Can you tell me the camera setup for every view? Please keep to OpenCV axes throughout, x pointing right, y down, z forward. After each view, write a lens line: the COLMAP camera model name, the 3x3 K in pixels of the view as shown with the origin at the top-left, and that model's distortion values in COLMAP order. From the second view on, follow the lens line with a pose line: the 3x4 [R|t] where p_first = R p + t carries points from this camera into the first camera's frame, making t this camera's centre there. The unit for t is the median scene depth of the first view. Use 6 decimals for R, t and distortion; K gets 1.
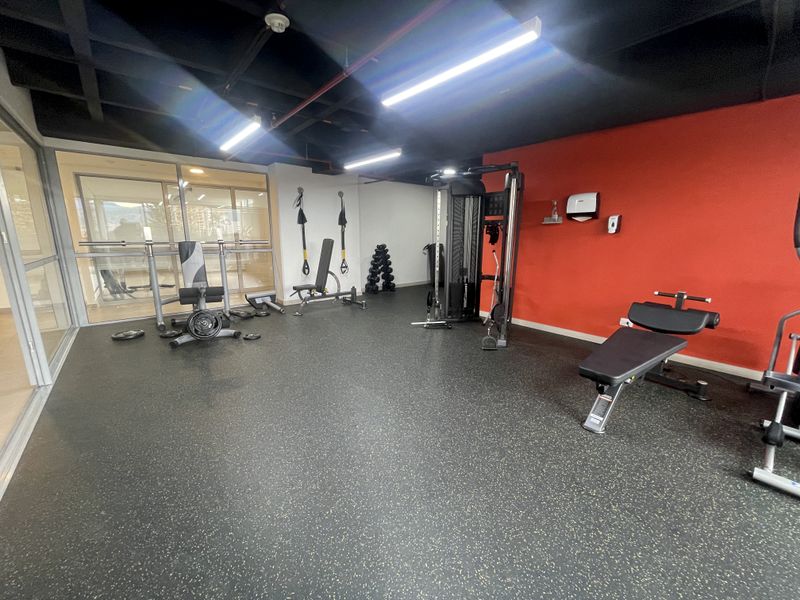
lens RADIAL K [[325.5, 0, 396.2], [0, 325.5, 298.2], [0, 0, 1]] dist [0.002572, 0.001187]
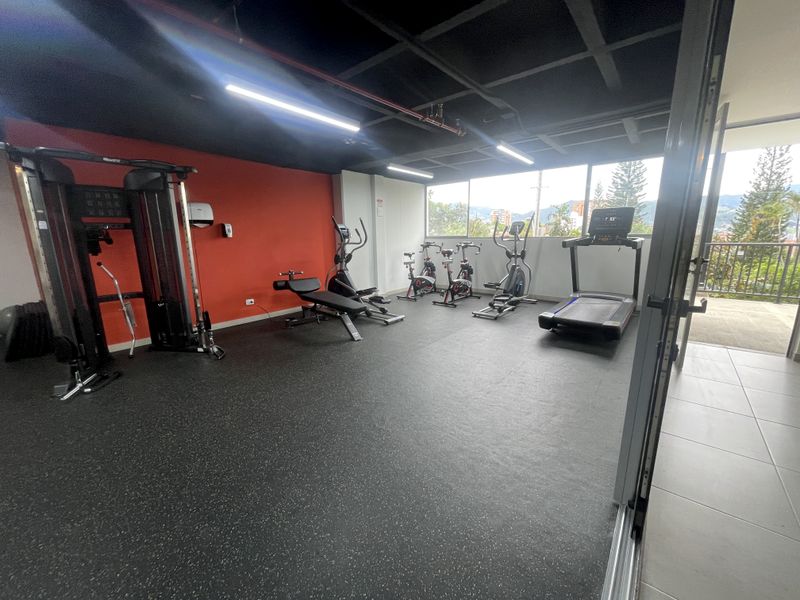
lens RADIAL K [[325.5, 0, 396.2], [0, 325.5, 298.2], [0, 0, 1]] dist [0.002572, 0.001187]
pose [[-0.182252, -0.191830, 0.964358, -0.691351], [0.206335, 0.951484, 0.228264, -0.120617], [-0.961358, 0.240582, -0.133829, 0.559577]]
